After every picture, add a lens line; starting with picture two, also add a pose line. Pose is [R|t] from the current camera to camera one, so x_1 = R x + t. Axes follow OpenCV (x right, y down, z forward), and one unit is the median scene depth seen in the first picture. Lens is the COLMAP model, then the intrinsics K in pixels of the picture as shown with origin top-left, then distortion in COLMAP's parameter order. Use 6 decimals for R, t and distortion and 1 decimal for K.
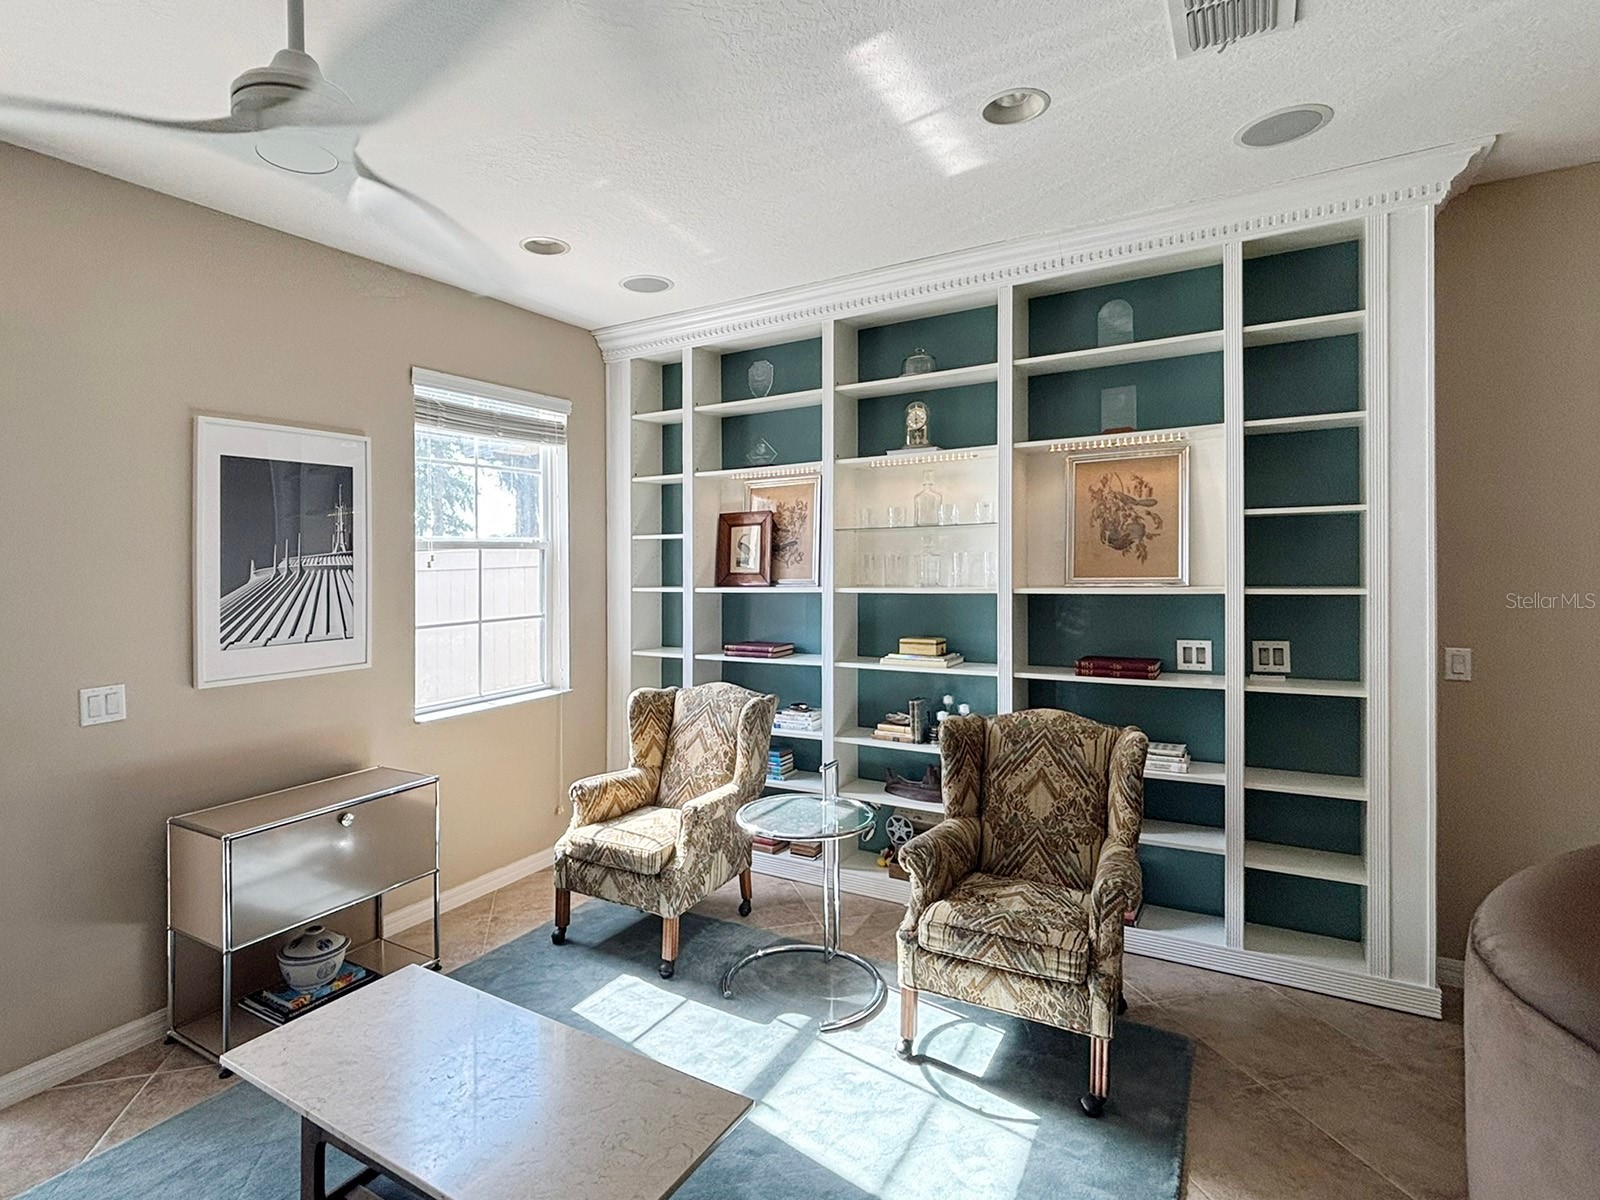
lens RADIAL K [[804.1, 0, 780.0], [0, 804.1, 559.2], [0, 0, 1]] dist [0.012454, -0.003533]
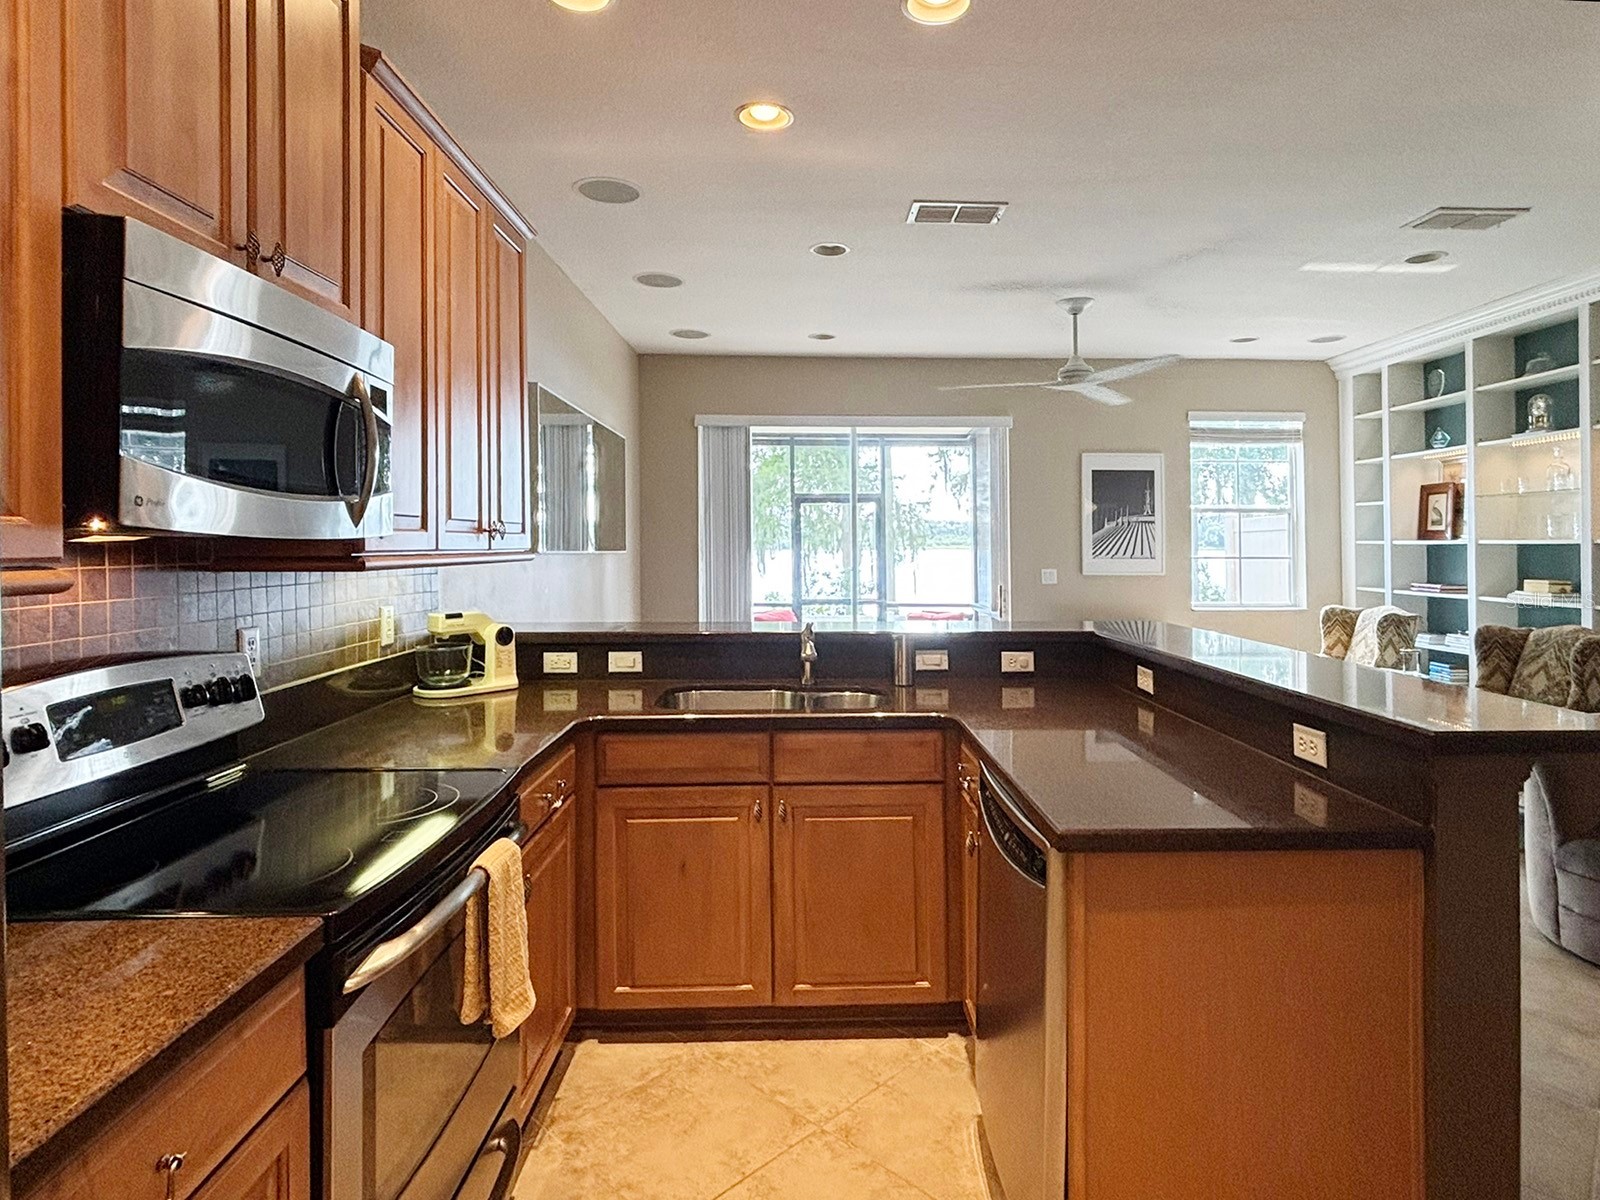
lens RADIAL K [[988.9, 0, 828.6], [0, 988.9, 535.4], [0, 0, 1]] dist [-0.009889, 0.008233]
pose [[0.551942, 0.008374, -0.833840, 0.925719], [-0.012433, 0.999921, 0.001812, 0.043623], [0.833790, 0.009367, 0.552003, -0.872939]]
